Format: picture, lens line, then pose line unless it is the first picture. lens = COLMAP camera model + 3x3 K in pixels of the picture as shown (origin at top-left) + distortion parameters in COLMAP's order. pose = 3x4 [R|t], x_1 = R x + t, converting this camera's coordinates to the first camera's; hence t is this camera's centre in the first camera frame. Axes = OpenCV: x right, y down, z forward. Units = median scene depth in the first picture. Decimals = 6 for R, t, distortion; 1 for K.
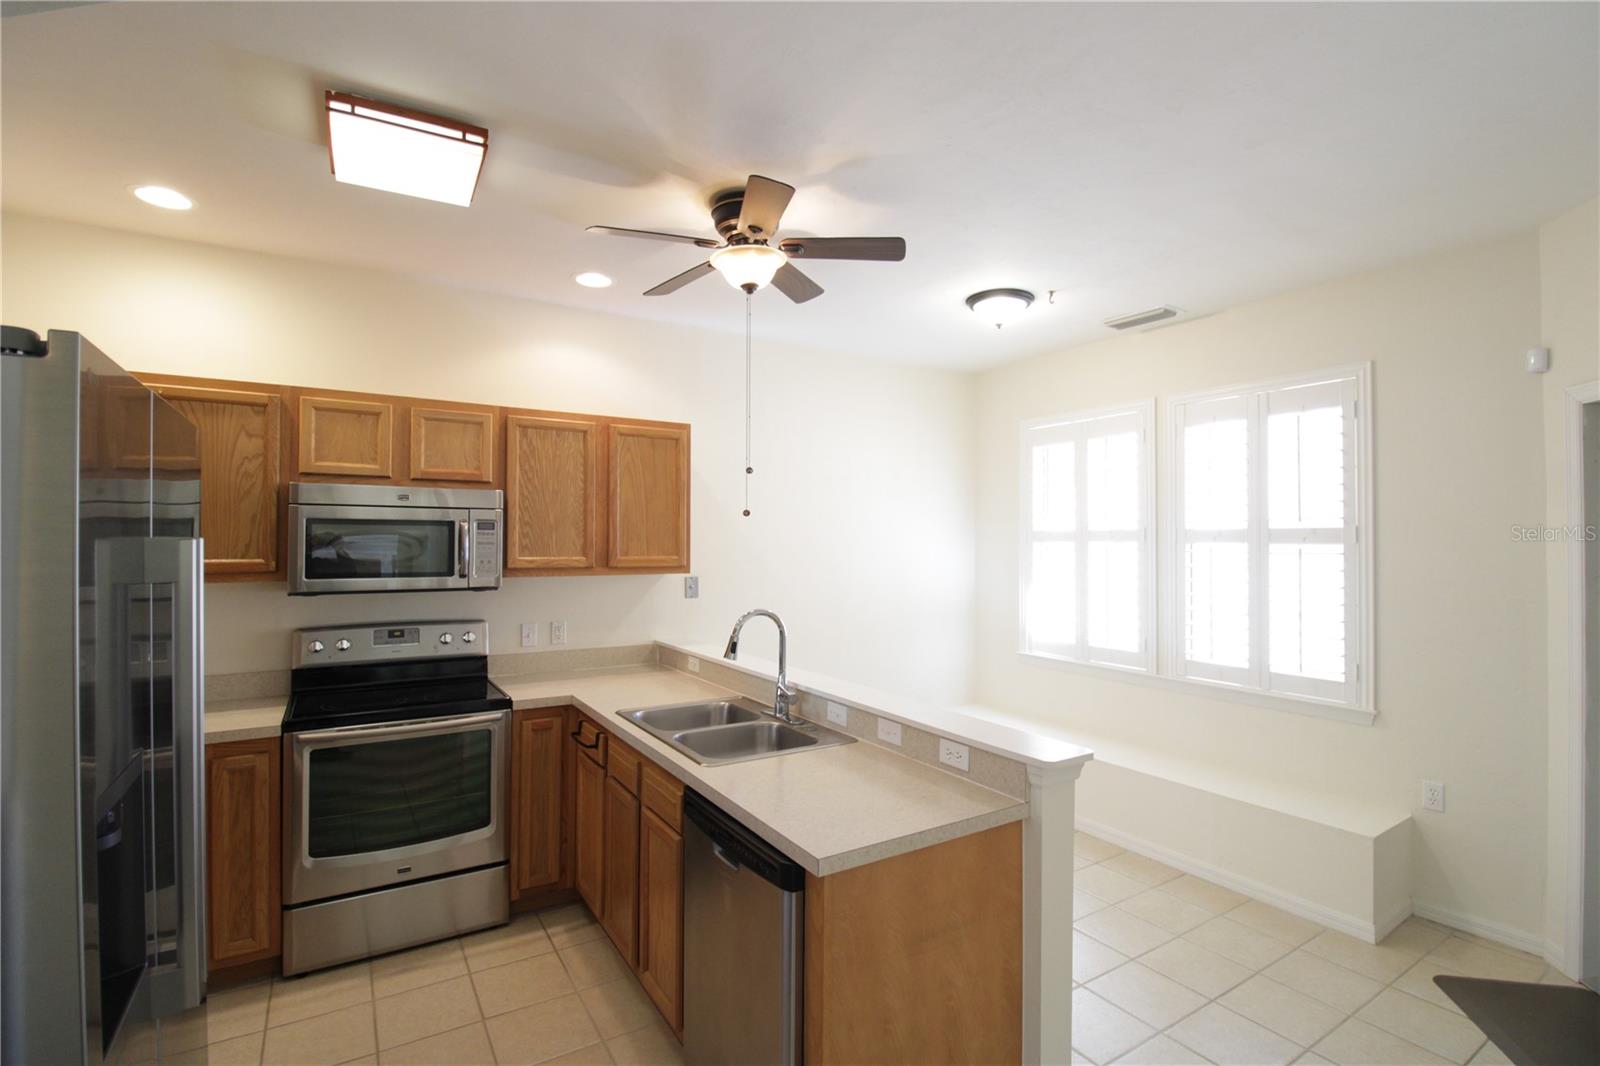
lens RADIAL K [[728.5, 0, 800.0], [0, 728.5, 533.0], [0, 0, 1]] dist [0.021390, -0.016938]
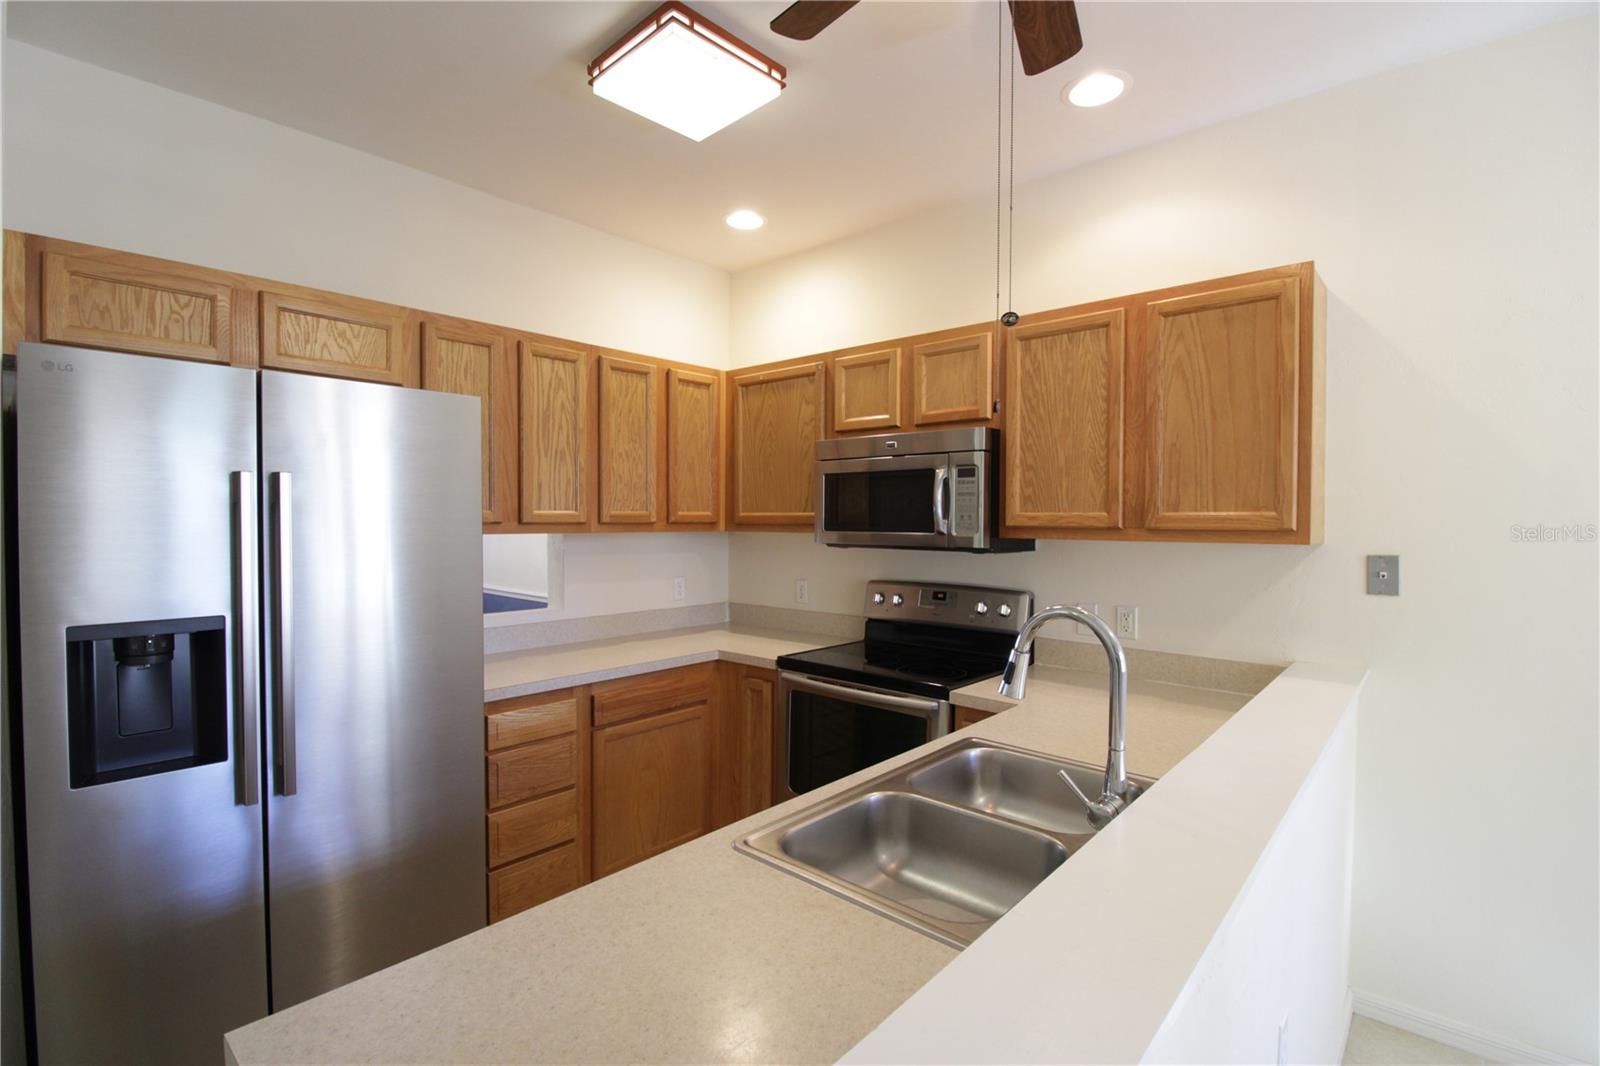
lens RADIAL K [[728.5, 0, 800.0], [0, 728.5, 533.0], [0, 0, 1]] dist [0.021390, -0.016938]
pose [[0.316412, 0.018965, -0.948432, 0.265959], [0.009190, 0.999692, 0.023056, 0.035074], [0.948577, -0.016011, 0.316140, 0.538086]]
